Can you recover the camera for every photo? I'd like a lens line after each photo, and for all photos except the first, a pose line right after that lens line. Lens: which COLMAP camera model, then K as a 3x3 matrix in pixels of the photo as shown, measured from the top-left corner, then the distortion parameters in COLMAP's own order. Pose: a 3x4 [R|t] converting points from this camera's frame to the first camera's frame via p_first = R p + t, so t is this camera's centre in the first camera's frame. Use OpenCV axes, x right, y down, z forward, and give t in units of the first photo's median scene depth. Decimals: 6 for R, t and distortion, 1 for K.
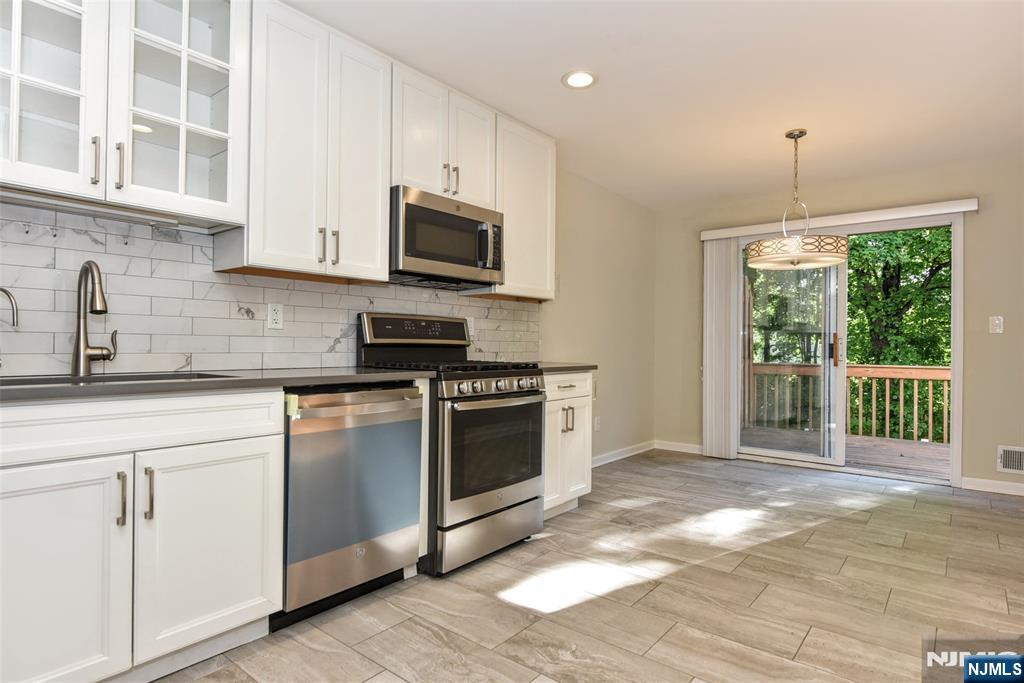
lens RADIAL K [[560.4, 0, 512.0], [0, 560.4, 341.5], [0, 0, 1]] dist [-0.000327, -0.000439]
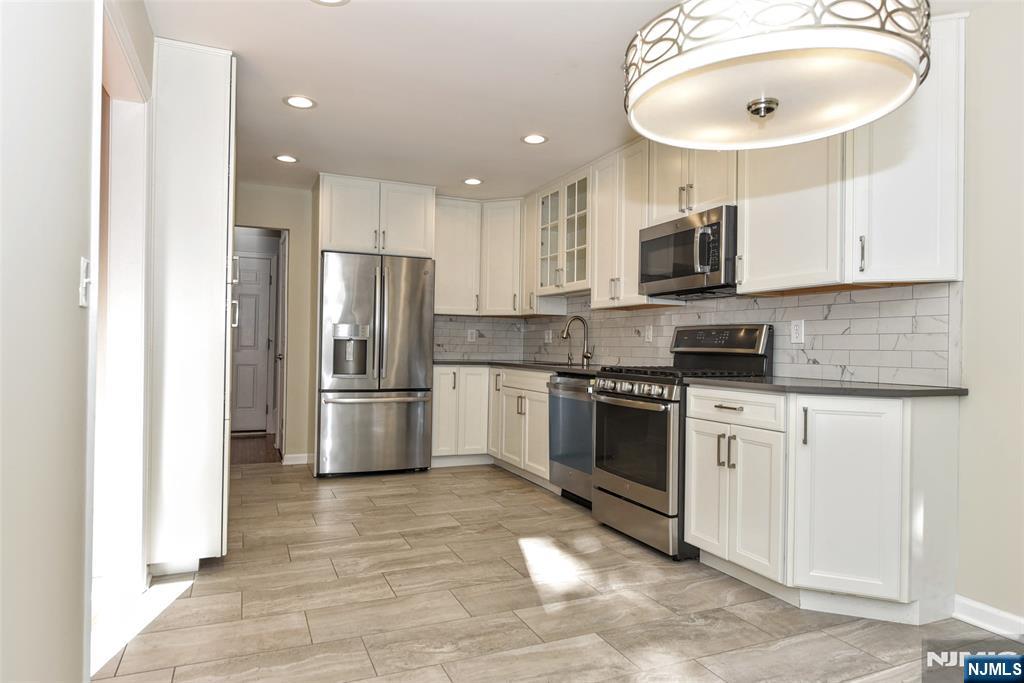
lens RADIAL K [[601.9, 0, 512.0], [0, 601.9, 341.5], [0, 0, 1]] dist [0.001967, 0.000559]
pose [[-0.451298, -0.024191, -0.892045, 1.273204], [-0.014495, 0.999699, -0.019777, 0.014861], [0.892255, 0.004004, -0.451513, 1.466506]]
